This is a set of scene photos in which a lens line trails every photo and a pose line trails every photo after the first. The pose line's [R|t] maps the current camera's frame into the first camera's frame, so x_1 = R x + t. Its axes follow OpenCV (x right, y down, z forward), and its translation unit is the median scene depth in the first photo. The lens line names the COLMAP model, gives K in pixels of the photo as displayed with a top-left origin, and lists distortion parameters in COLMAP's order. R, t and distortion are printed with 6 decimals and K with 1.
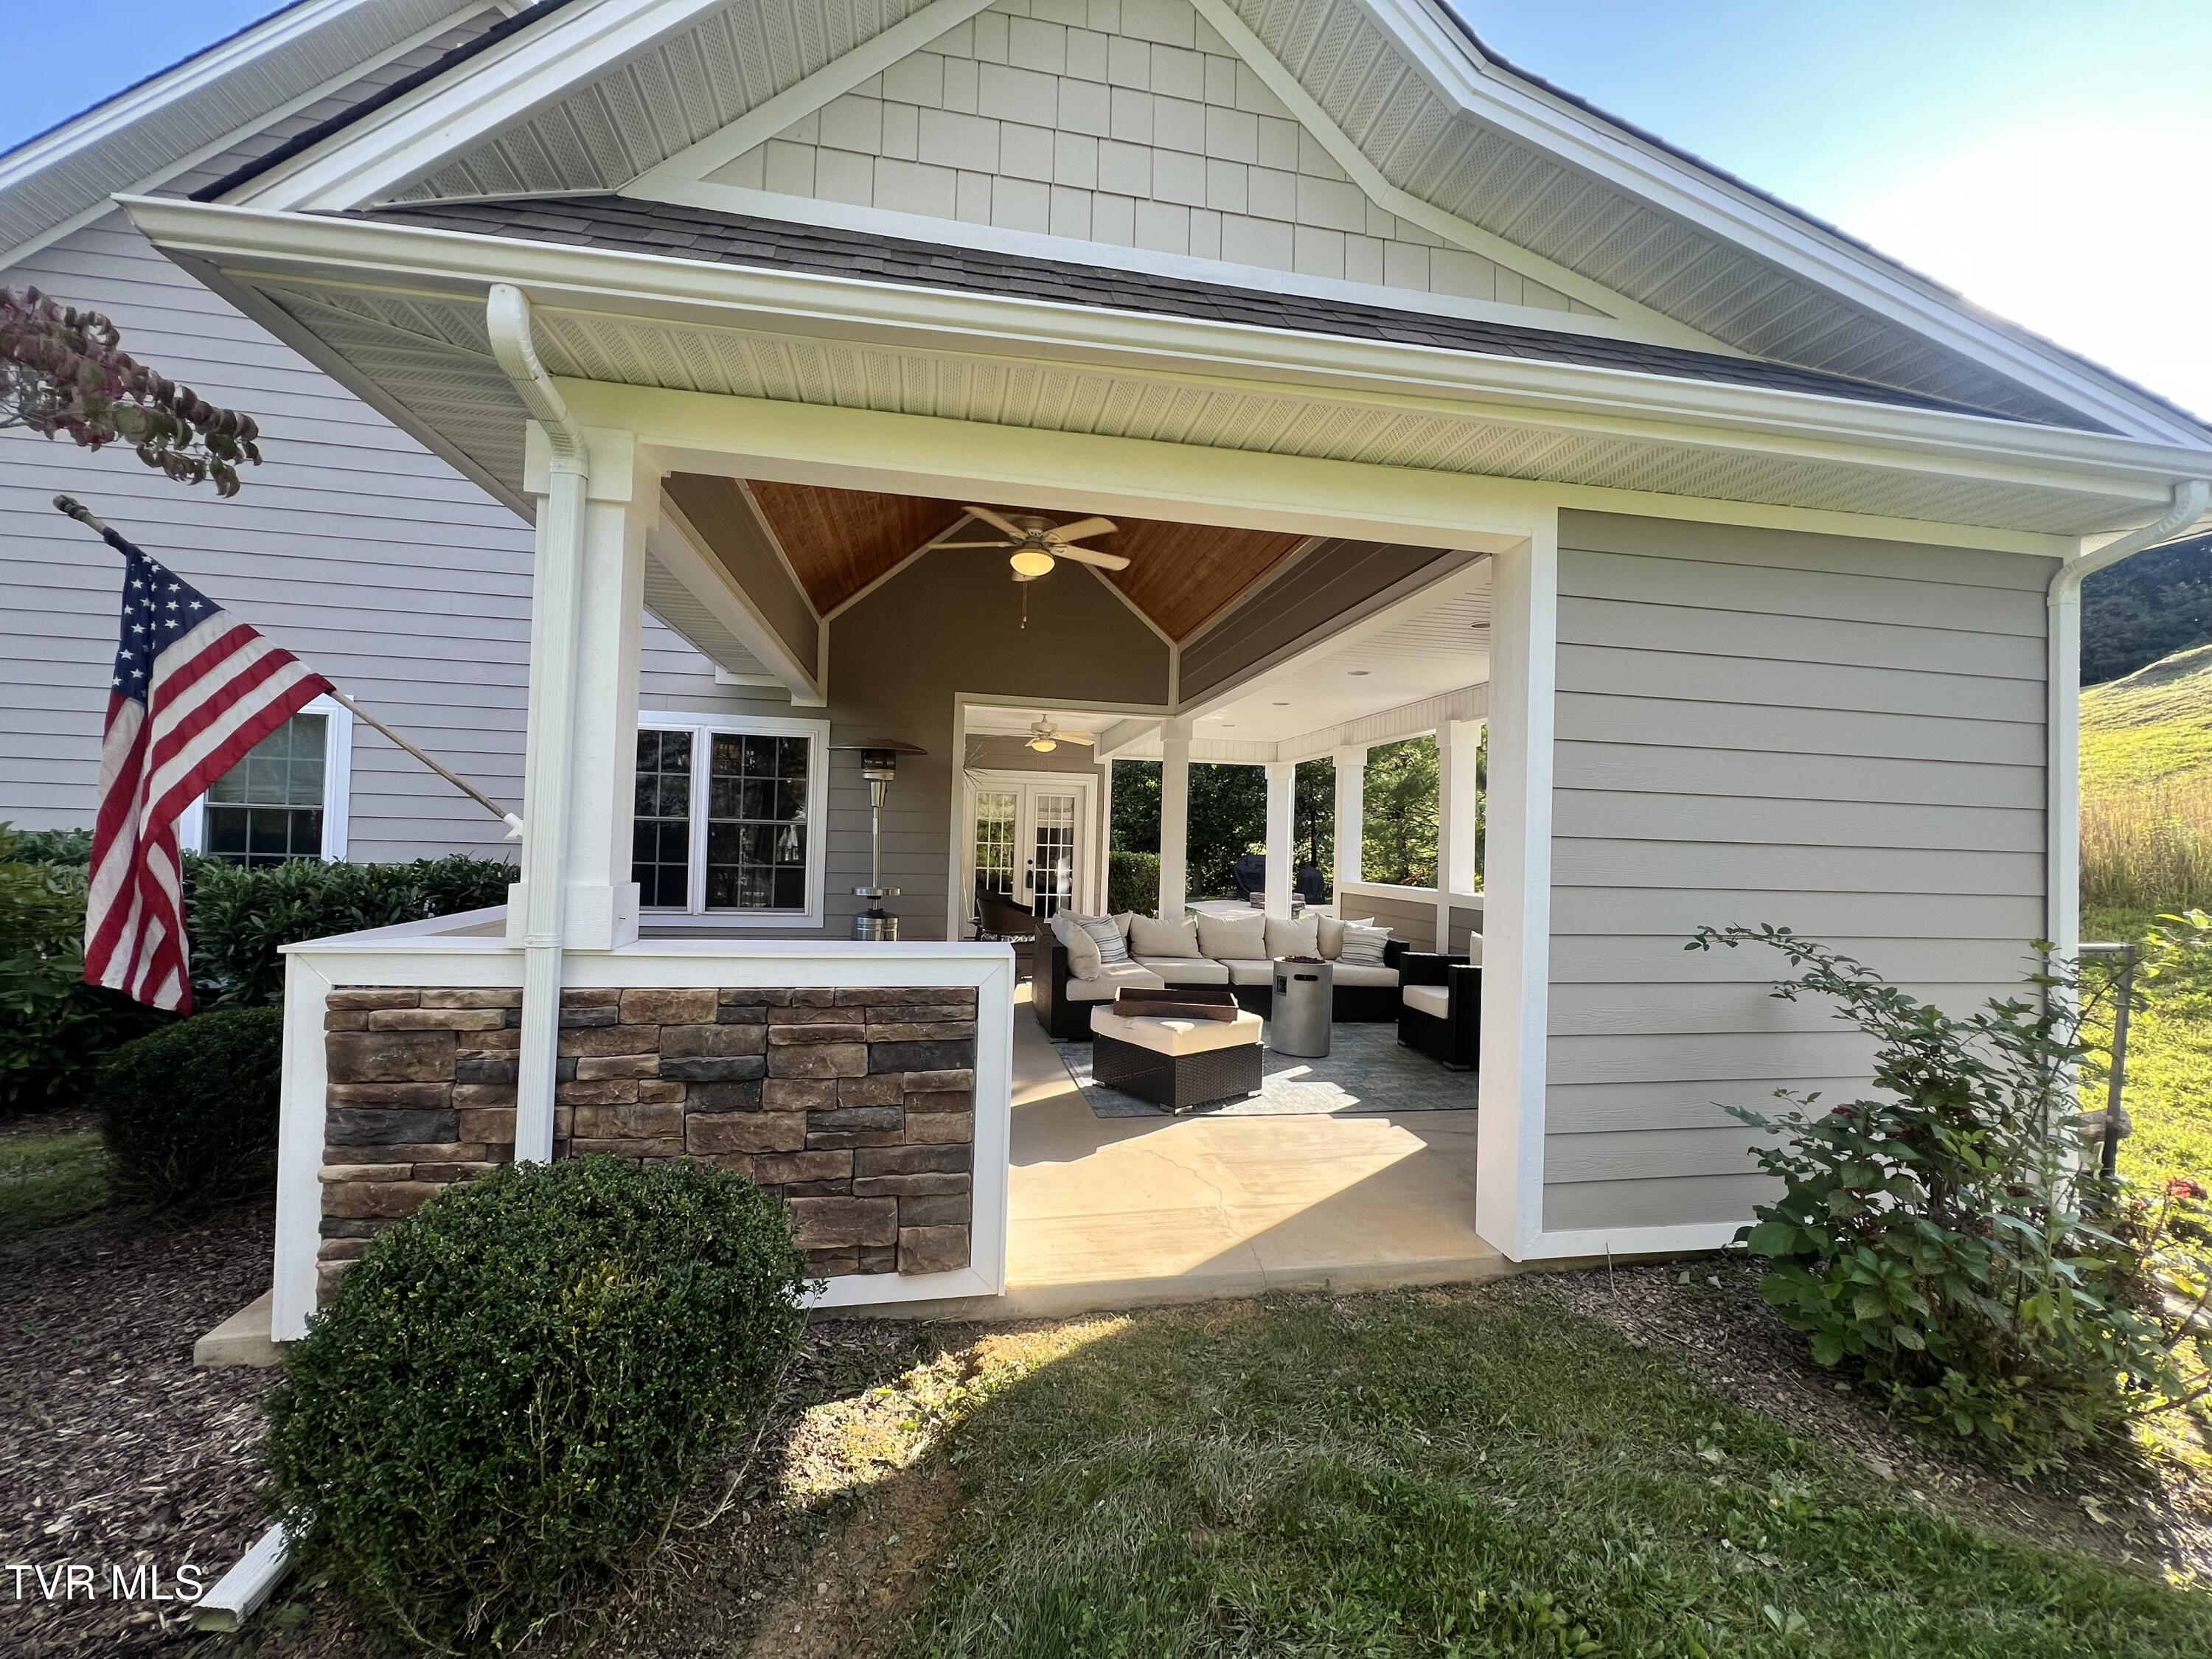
lens RADIAL K [[886.9, 0, 1101.3], [0, 886.9, 827.9], [0, 0, 1]] dist [-0.002116, -0.000388]
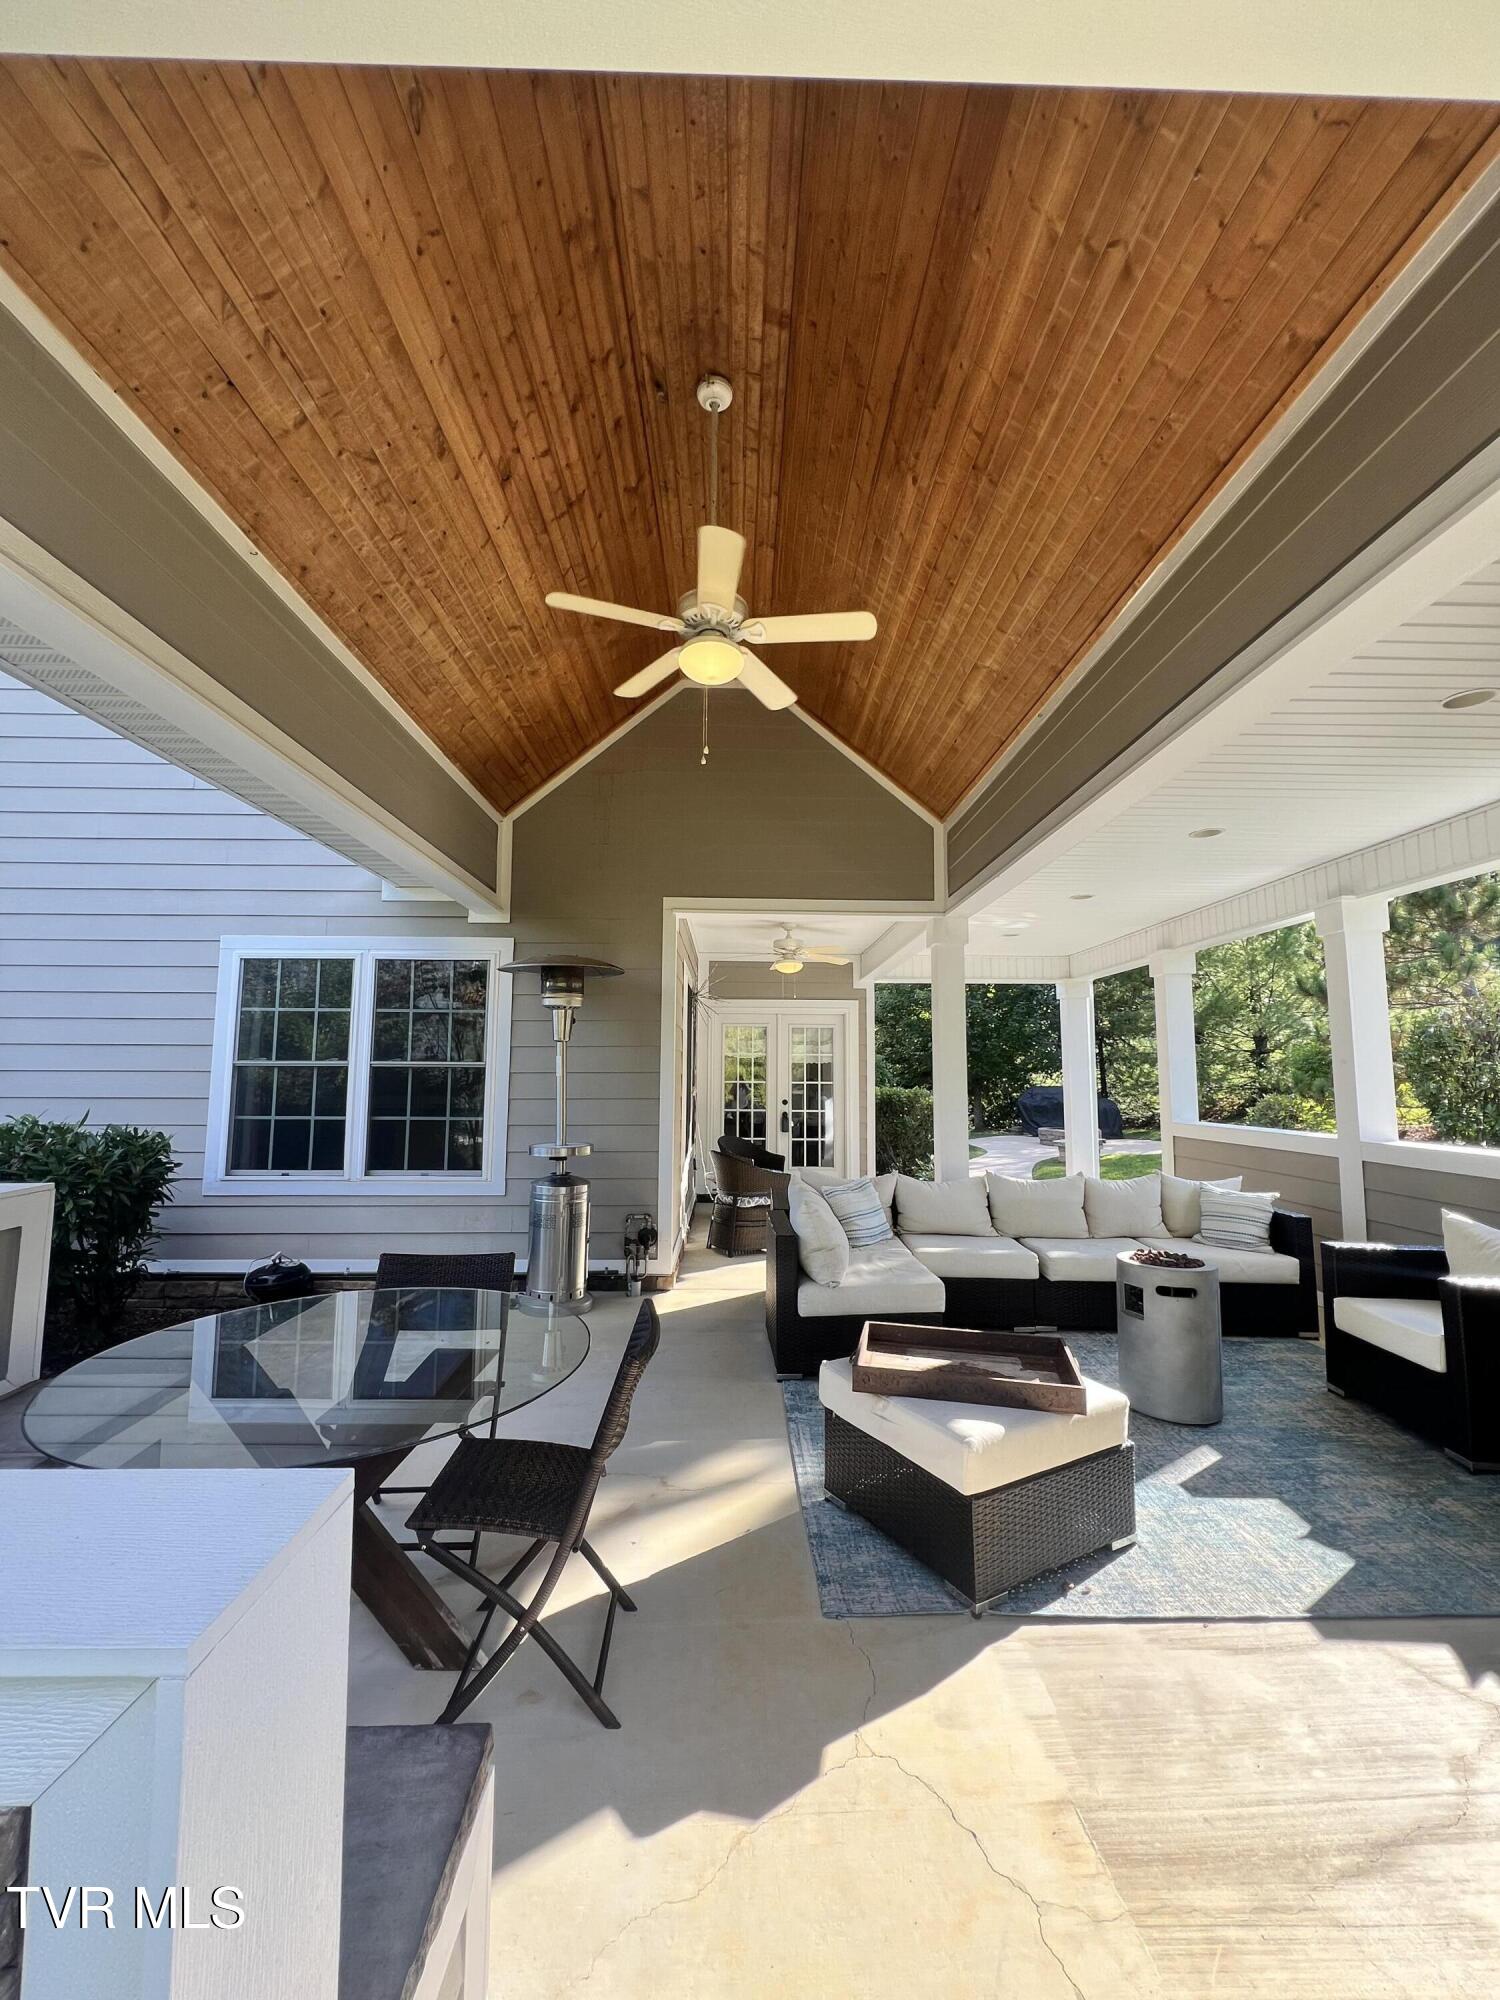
lens RADIAL K [[801.9, 0, 750.0], [0, 801.9, 1000.0], [0, 0, 1]] dist [-0.002116, -0.000388]
pose [[0.986387, -0.038749, -0.159812, 0.025128], [0.025900, 0.996319, -0.081715, 0.001890], [0.162390, 0.076463, 0.983760, 0.295629]]
